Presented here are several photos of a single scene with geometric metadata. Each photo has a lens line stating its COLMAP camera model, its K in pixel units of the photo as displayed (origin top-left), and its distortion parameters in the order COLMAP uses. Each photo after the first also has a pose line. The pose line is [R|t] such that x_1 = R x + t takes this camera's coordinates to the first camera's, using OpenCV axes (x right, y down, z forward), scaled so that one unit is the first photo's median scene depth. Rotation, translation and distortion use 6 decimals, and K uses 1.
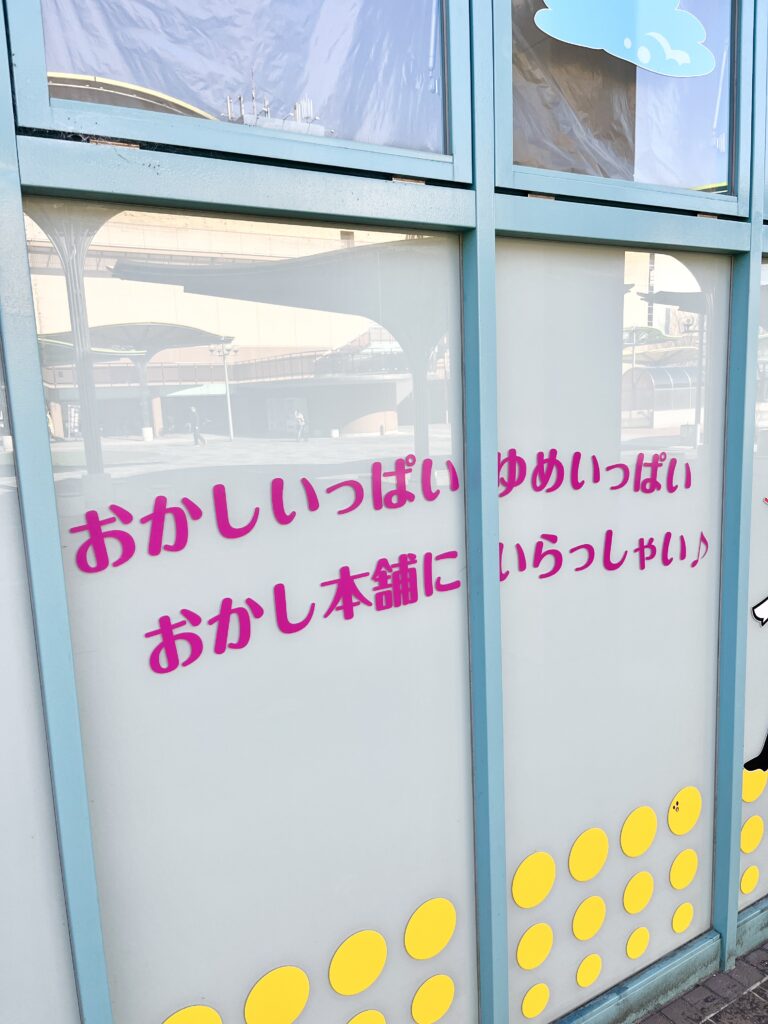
lens RADIAL K [[775.5, 0, 392.4], [0, 775.5, 526.2], [0, 0, 1]] dist [0.066387, -0.092766]
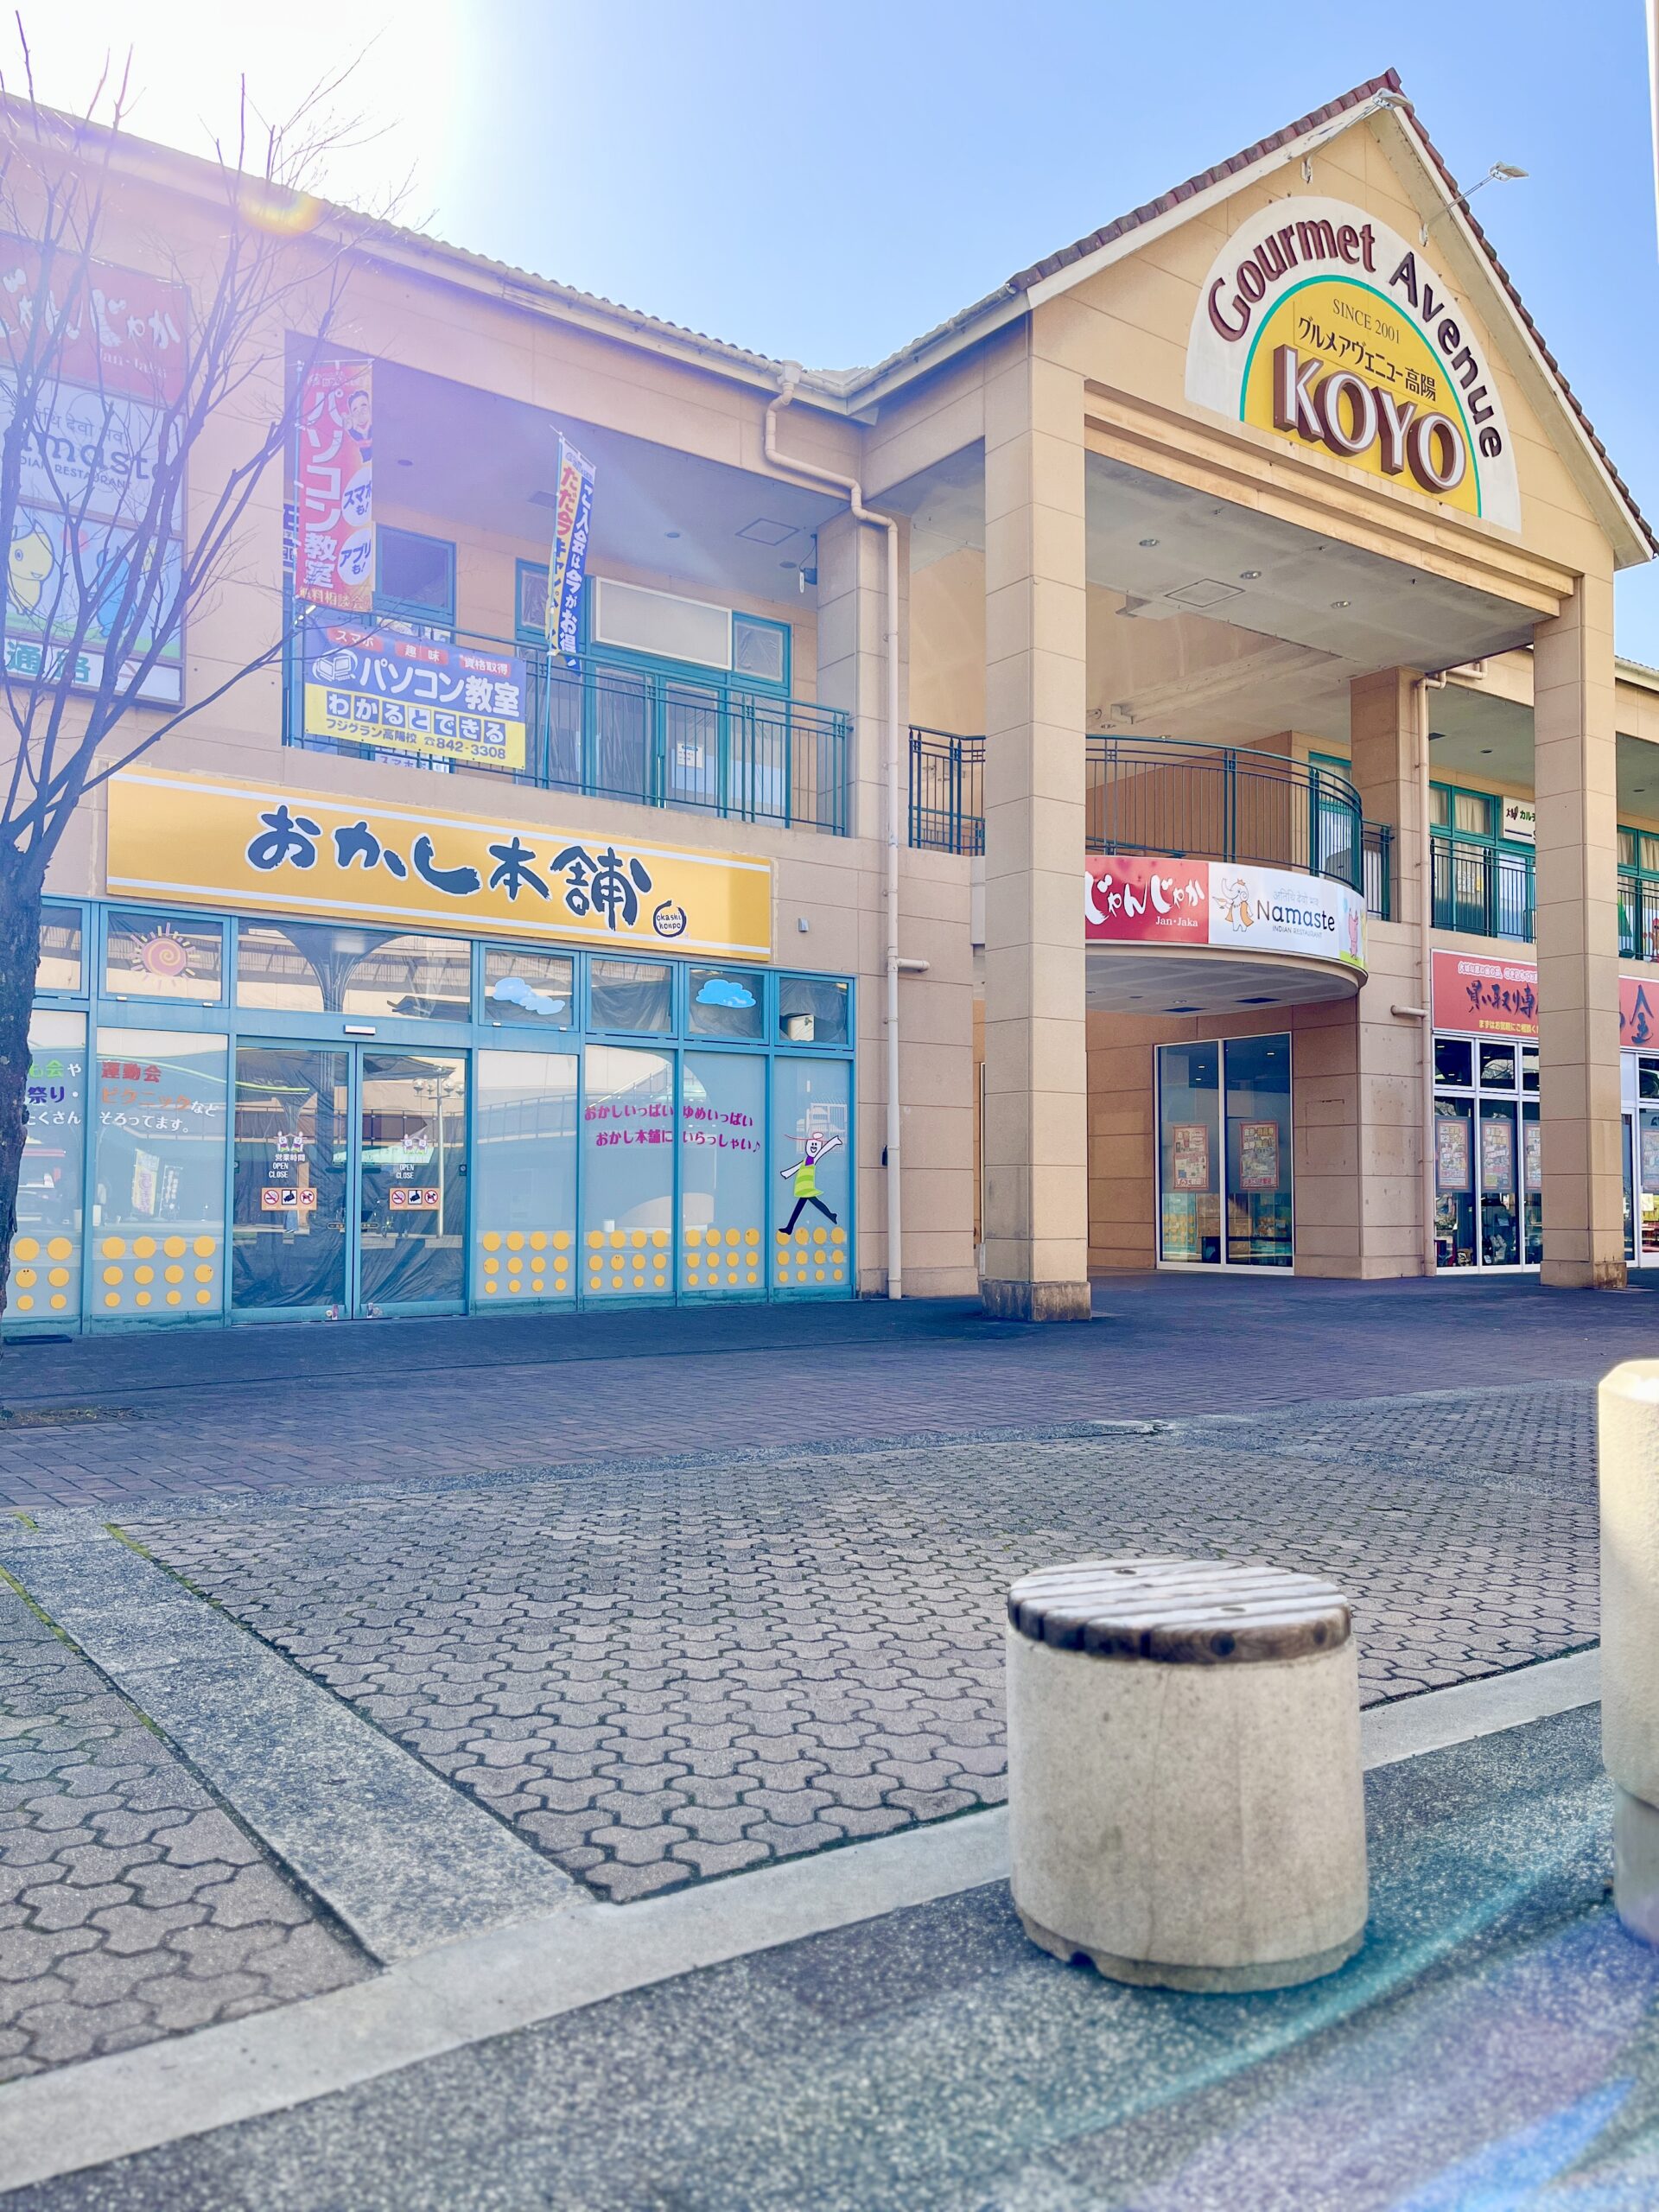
lens RADIAL K [[1675.1, 0, 841.7], [0, 1675.1, 1114.7], [0, 0, 1]] dist [0.066387, -0.092766]
pose [[0.996719, 0.045237, 0.067111, 0.265129], [-0.029371, 0.974853, -0.220903, 1.282550], [-0.075417, 0.218207, 0.972984, -5.178316]]
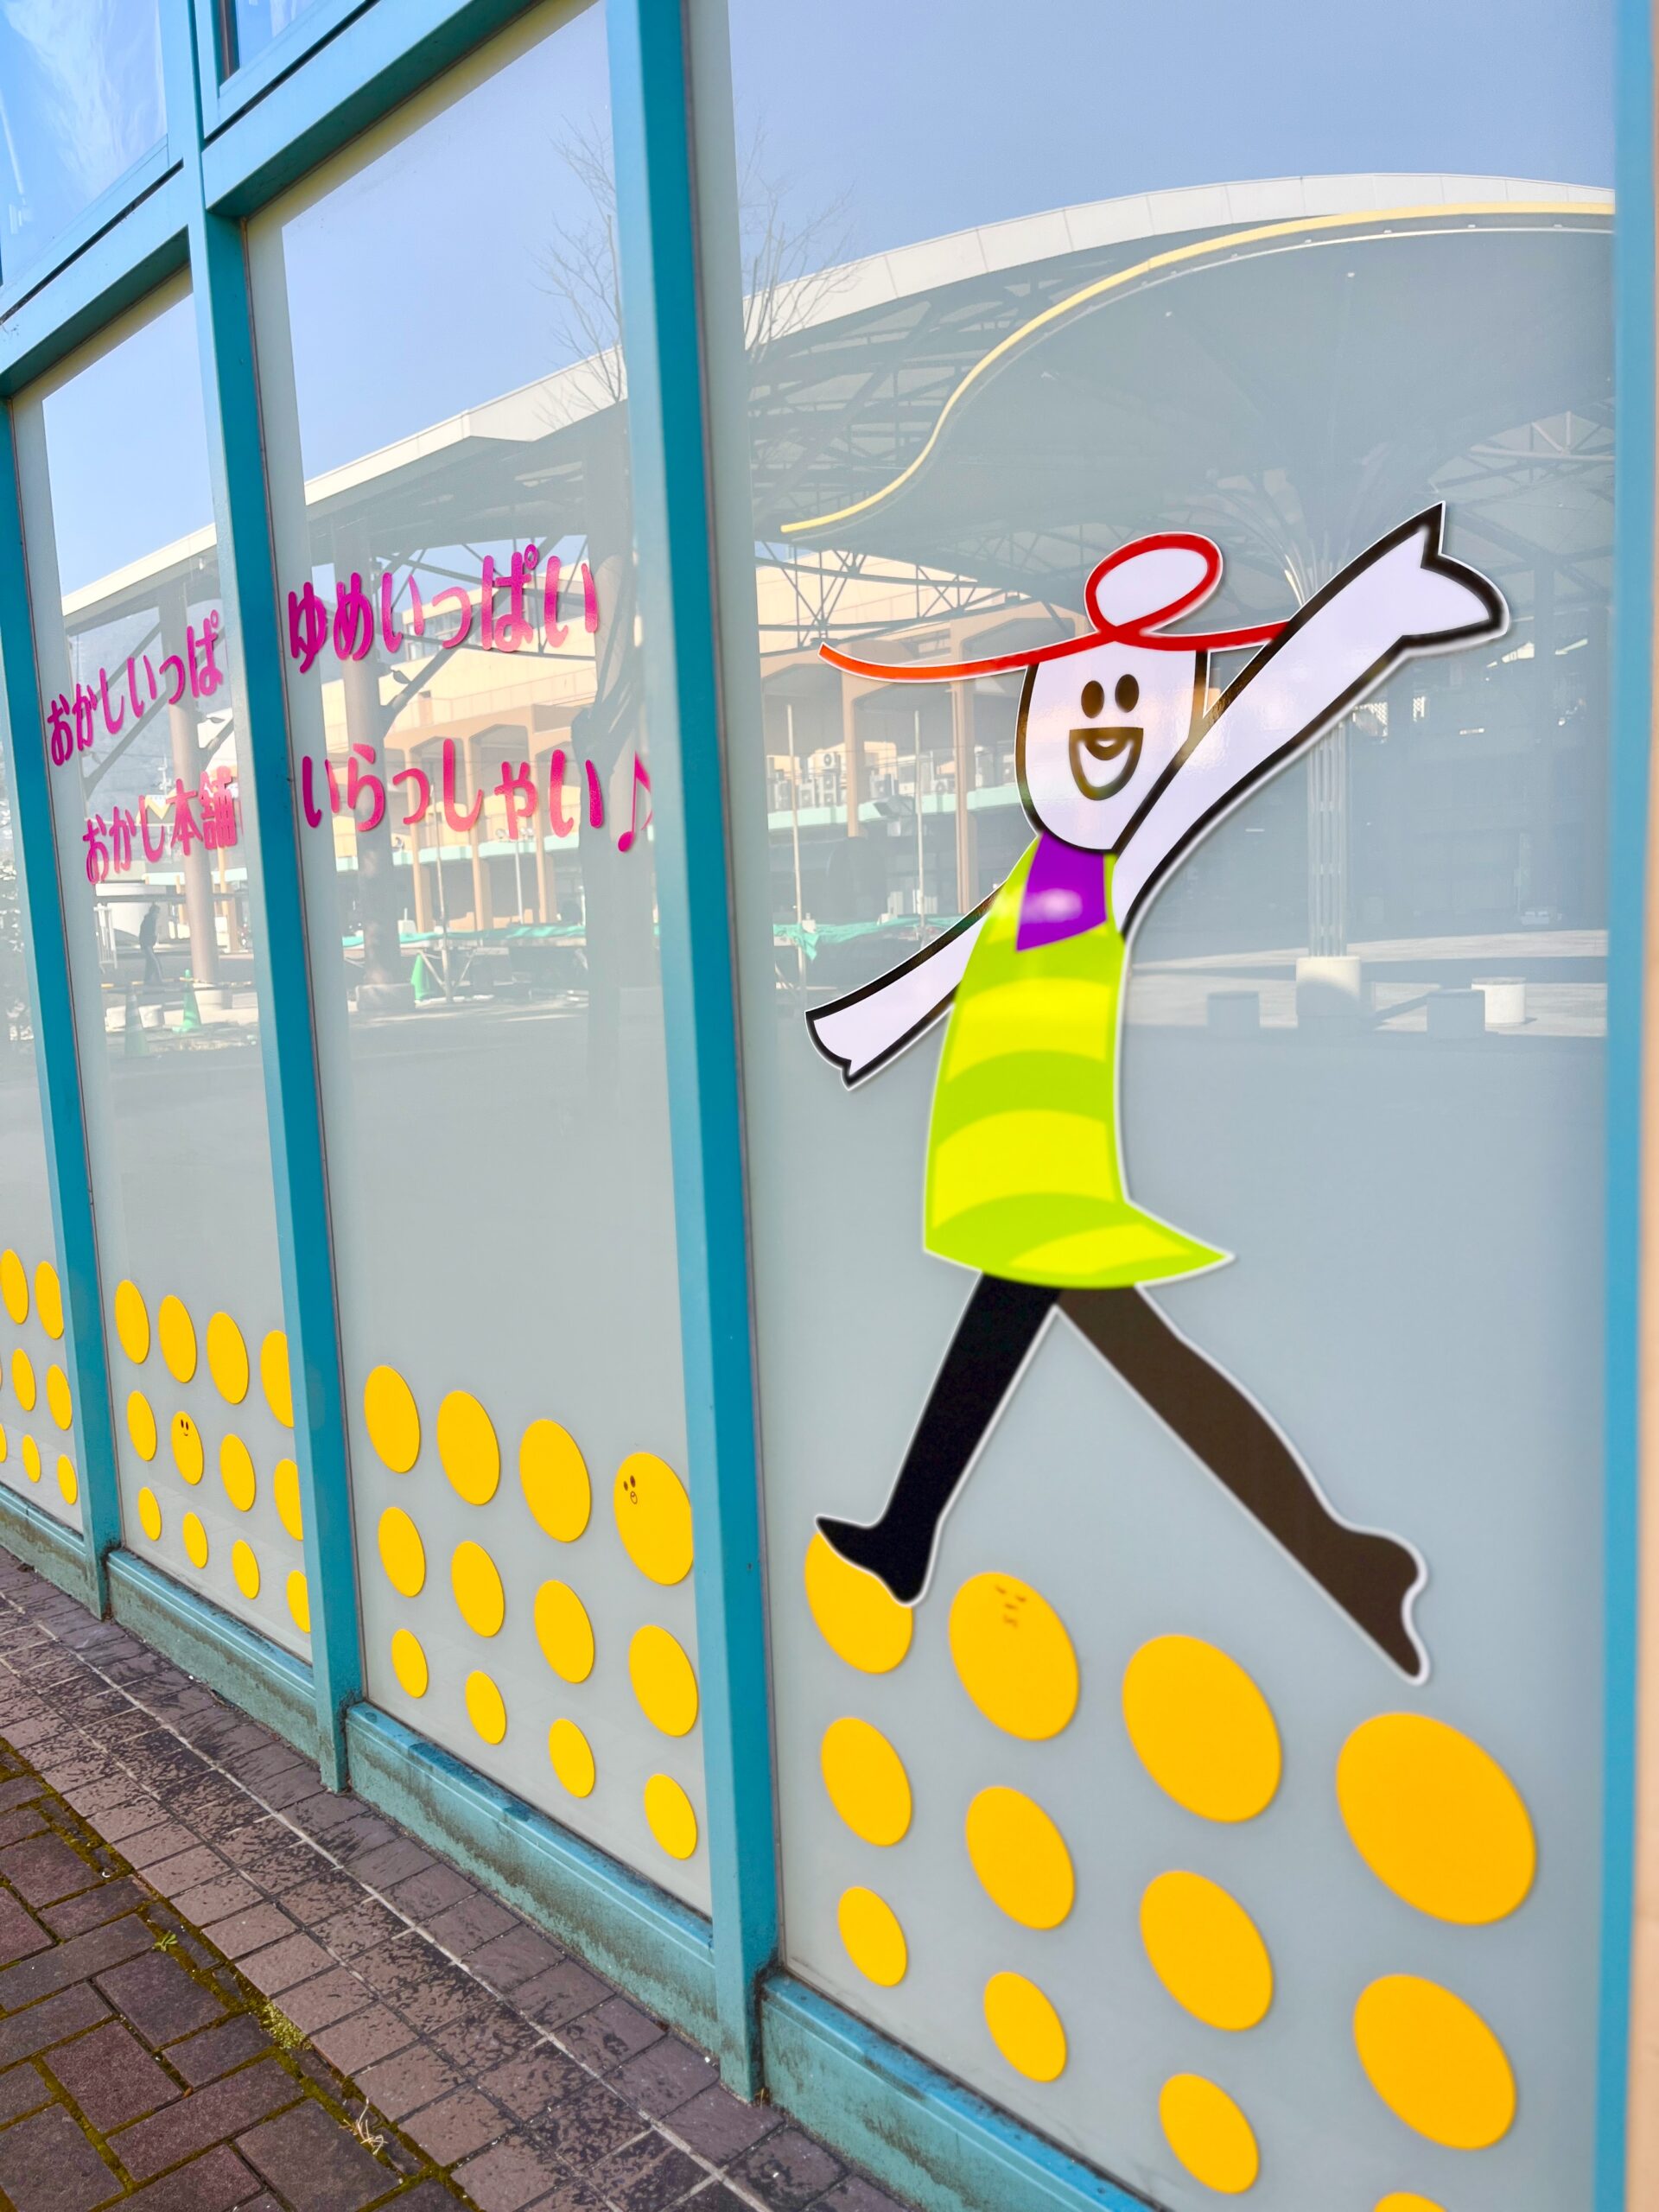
lens RADIAL K [[1675.1, 0, 834.2], [0, 1675.1, 1115.3], [0, 0, 1]] dist [0.066387, -0.092766]
pose [[0.202172, 0.149141, -0.967927, 1.139391], [-0.125847, 0.984099, 0.125347, 0.060038], [0.971231, 0.096469, 0.217727, 0.886949]]
